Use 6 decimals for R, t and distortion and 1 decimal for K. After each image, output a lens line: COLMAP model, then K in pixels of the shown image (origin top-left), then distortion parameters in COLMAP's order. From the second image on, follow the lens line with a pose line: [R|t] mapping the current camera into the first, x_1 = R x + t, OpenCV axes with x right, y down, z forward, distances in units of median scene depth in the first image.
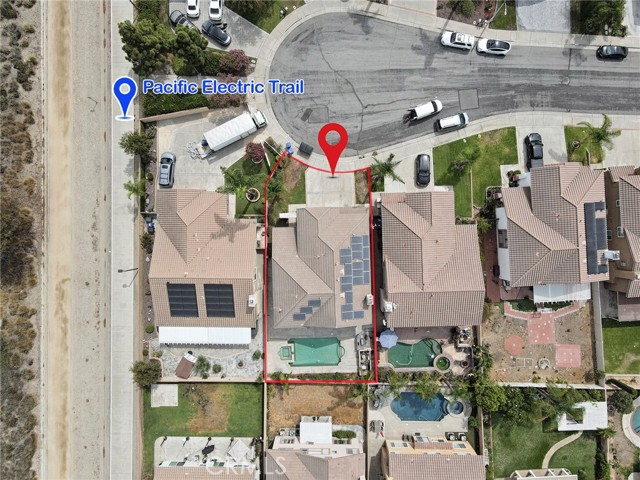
lens RADIAL K [[469.2, 0, 320.0], [0, 469.2, 240.0], [0, 0, 1]] dist [0.010995, 0.010962]
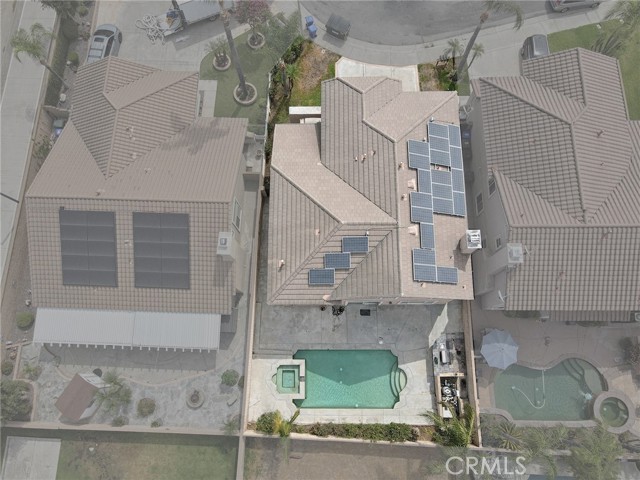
lens RADIAL K [[469.2, 0, 320.0], [0, 469.2, 240.0], [0, 0, 1]] dist [0.010995, 0.010962]
pose [[0.999425, 0.027236, -0.020172, -0.033388], [-0.031537, 0.965331, -0.259115, 0.229704], [0.012416, 0.259602, 0.965636, 0.488490]]
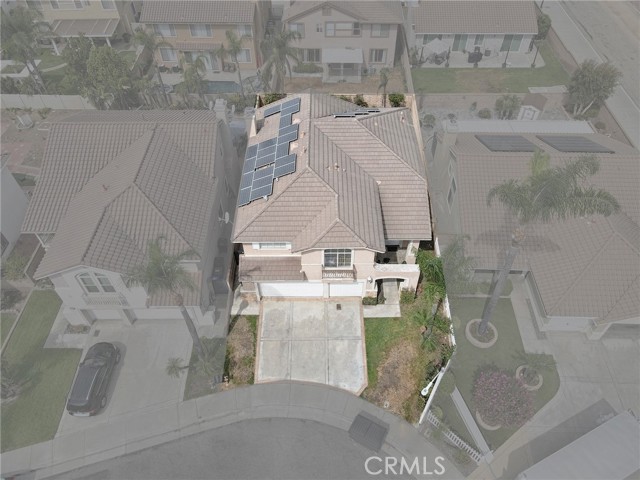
lens RADIAL K [[469.2, 0, 320.0], [0, 469.2, 240.0], [0, 0, 1]] dist [0.010995, 0.010962]
pose [[-0.999210, -0.007257, 0.039065, -0.003952], [0.031317, -0.748936, 0.661902, -0.337721], [0.024454, 0.662603, 0.748571, 0.600055]]
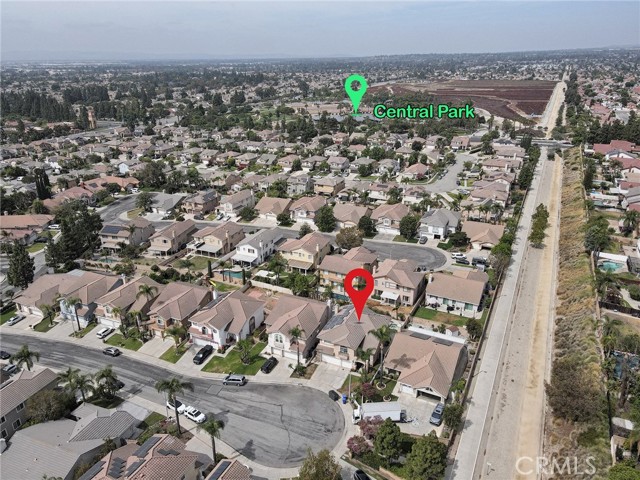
lens RADIAL K [[469.2, 0, 320.0], [0, 469.2, 240.0], [0, 0, 1]] dist [0.010995, 0.010962]
pose [[-0.900627, -0.152680, 0.406890, -0.489213], [0.434323, -0.349169, 0.830328, -1.208062], [0.015299, 0.924538, 0.380784, 0.049774]]
